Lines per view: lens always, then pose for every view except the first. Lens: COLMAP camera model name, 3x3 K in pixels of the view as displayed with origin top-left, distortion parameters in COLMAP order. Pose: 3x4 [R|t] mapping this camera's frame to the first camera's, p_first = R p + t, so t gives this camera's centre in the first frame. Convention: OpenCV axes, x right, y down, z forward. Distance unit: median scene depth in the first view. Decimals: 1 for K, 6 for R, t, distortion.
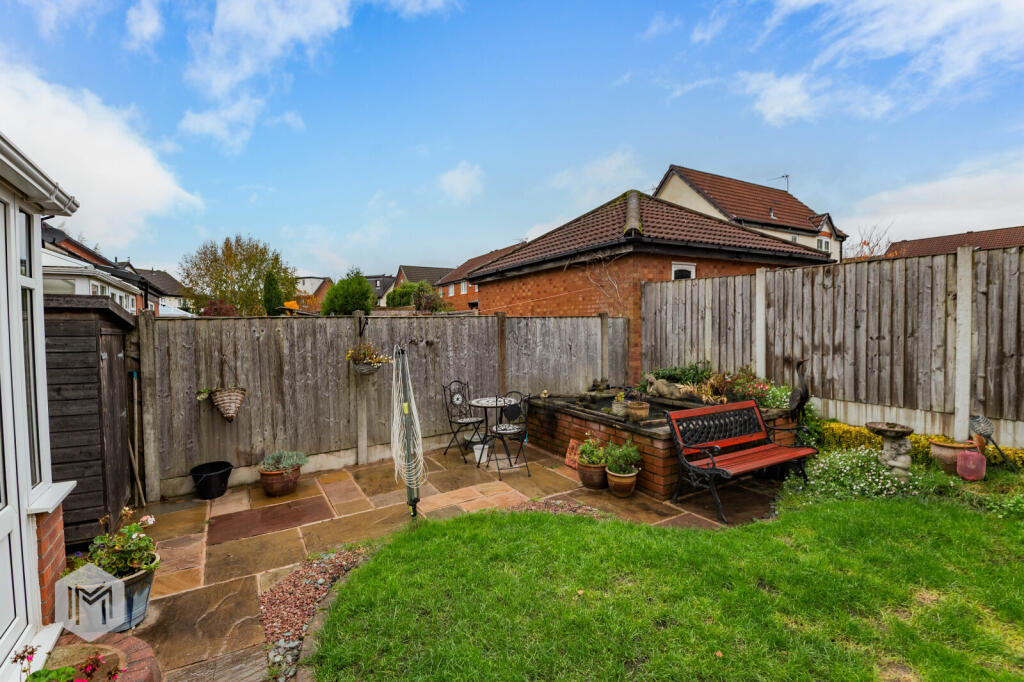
lens RADIAL K [[456.7, 0, 515.8], [0, 456.7, 340.3], [0, 0, 1]] dist [-0.000028, -0.023194]
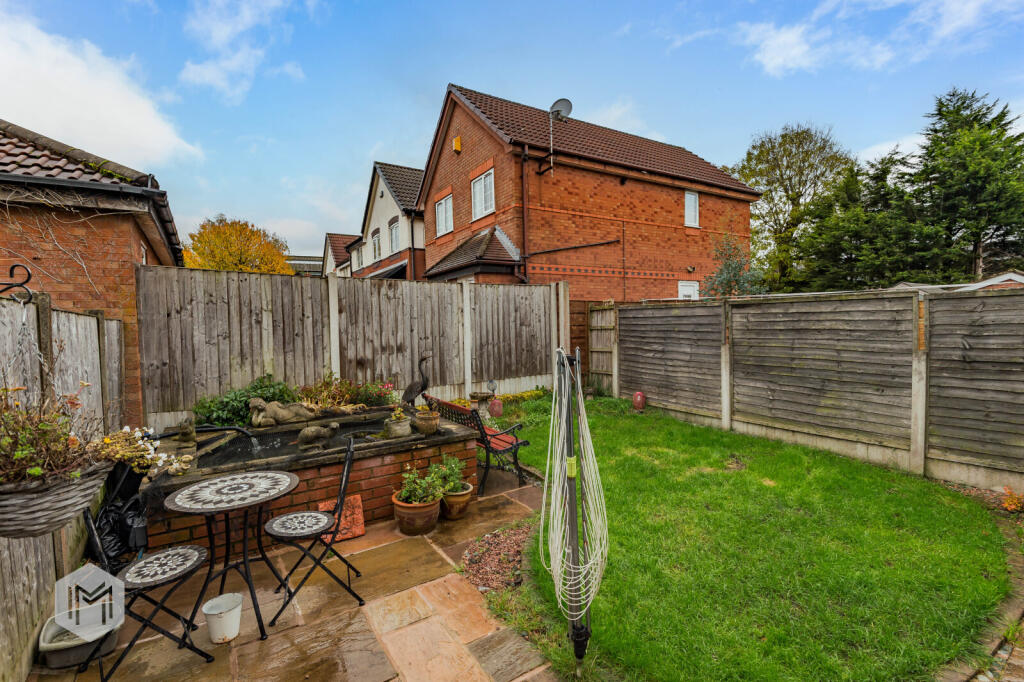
lens RADIAL K [[456.7, 0, 515.8], [0, 456.7, 340.3], [0, 0, 1]] dist [-0.000028, -0.023194]
pose [[-0.077826, -0.020238, 0.996762, -0.501657], [0.050818, 0.998414, 0.024239, -0.015691], [-0.995671, 0.052540, -0.076674, 0.705217]]
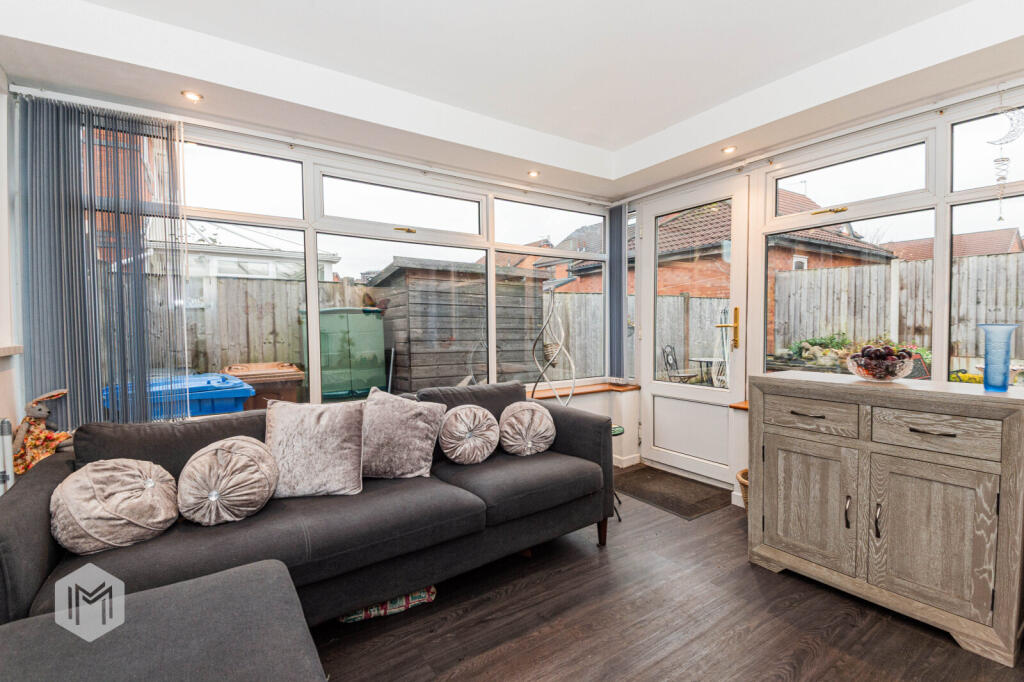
lens RADIAL K [[456.7, 0, 515.8], [0, 456.7, 340.3], [0, 0, 1]] dist [-0.000028, -0.023194]
pose [[0.999438, 0.001424, 0.033504, -0.608506], [-0.001574, 0.999989, 0.004449, 0.071305], [-0.033497, -0.004500, 0.999429, -0.263653]]
